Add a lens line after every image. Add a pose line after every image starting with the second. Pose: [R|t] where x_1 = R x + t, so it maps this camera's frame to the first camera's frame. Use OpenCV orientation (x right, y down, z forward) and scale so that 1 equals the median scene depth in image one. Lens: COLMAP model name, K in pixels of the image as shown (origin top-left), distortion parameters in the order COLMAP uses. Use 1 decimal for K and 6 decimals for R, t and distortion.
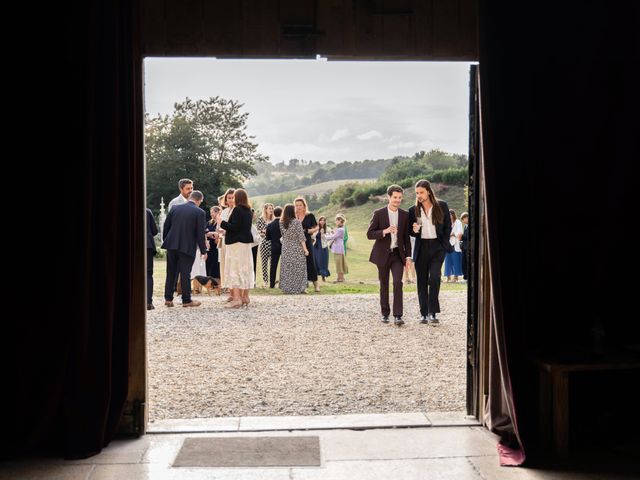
lens RADIAL K [[974.6, 0, 320.0], [0, 974.6, 240.0], [0, 0, 1]] dist [0.039378, 0.042078]
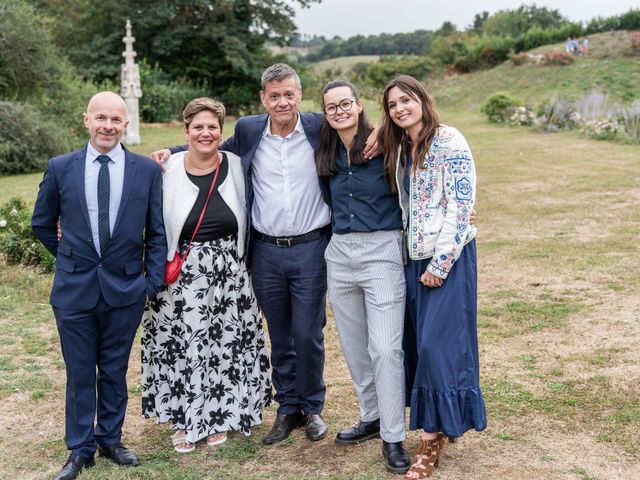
lens RADIAL K [[935.0, 0, 335.0], [0, 935.0, 241.0], [0, 0, 1]] dist [0.023507, -0.049034]
pose [[0.999263, 0.007930, 0.037564, -0.068595], [-0.012466, 0.992439, 0.122103, -0.001886], [-0.036312, -0.122481, 0.991806, 0.455074]]
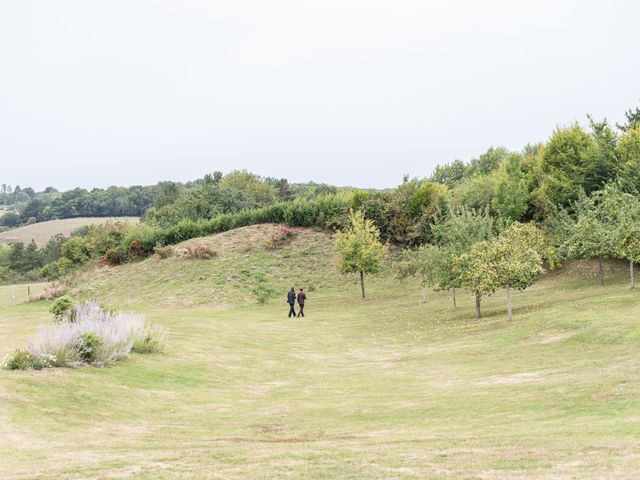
lens RADIAL K [[1500.8, 0, 320.0], [0, 1500.8, 240.0], [0, 0, 1]] dist [0.072696, -0.276086]
pose [[0.980651, 0.011625, 0.195417, -0.024085], [-0.001978, 0.998773, -0.049490, -0.006092], [-0.195752, 0.048145, 0.979471, 0.143542]]
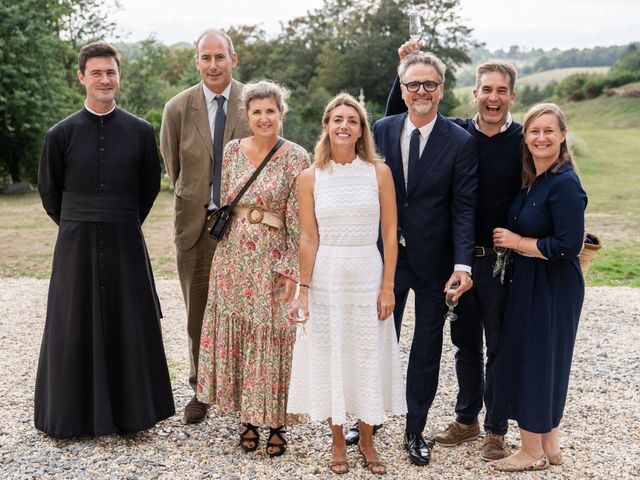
lens RADIAL K [[1002.2, 0, 320.0], [0, 1002.2, 240.0], [0, 0, 1]] dist [0.009401, 0.032683]
pose [[0.977041, 0.041197, -0.209028, -0.002974], [-0.018302, 0.993729, 0.110306, -0.005451], [0.212262, -0.103948, 0.971669, 0.073358]]
